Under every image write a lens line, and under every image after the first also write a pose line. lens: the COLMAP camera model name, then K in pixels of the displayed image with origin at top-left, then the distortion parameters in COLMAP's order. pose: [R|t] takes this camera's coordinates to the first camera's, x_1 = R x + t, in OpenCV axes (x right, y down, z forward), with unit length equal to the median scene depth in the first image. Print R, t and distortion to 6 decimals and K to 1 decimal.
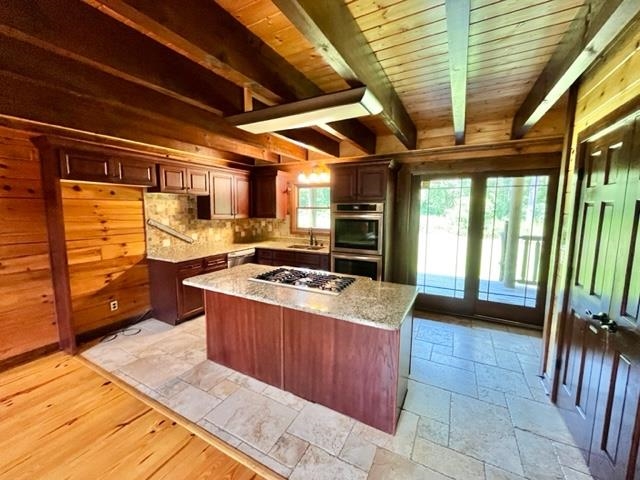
lens RADIAL K [[261.9, 0, 320.0], [0, 261.9, 240.0], [0, 0, 1]] dist [-0.001980, 0.000233]
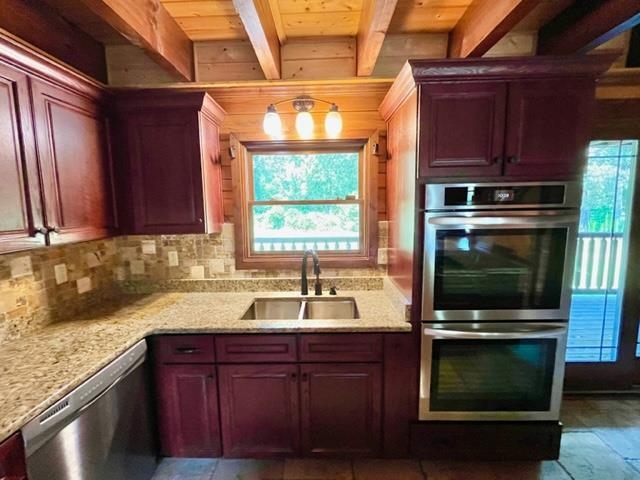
lens RADIAL K [[284.0, 0, 320.0], [0, 284.0, 240.0], [0, 0, 1]] dist [0.016669, -0.000010]
pose [[0.898198, -0.080216, 0.432210, -0.187934], [0.081263, 0.996563, 0.016079, -0.065439], [-0.432014, 0.020681, 0.901630, 0.568018]]
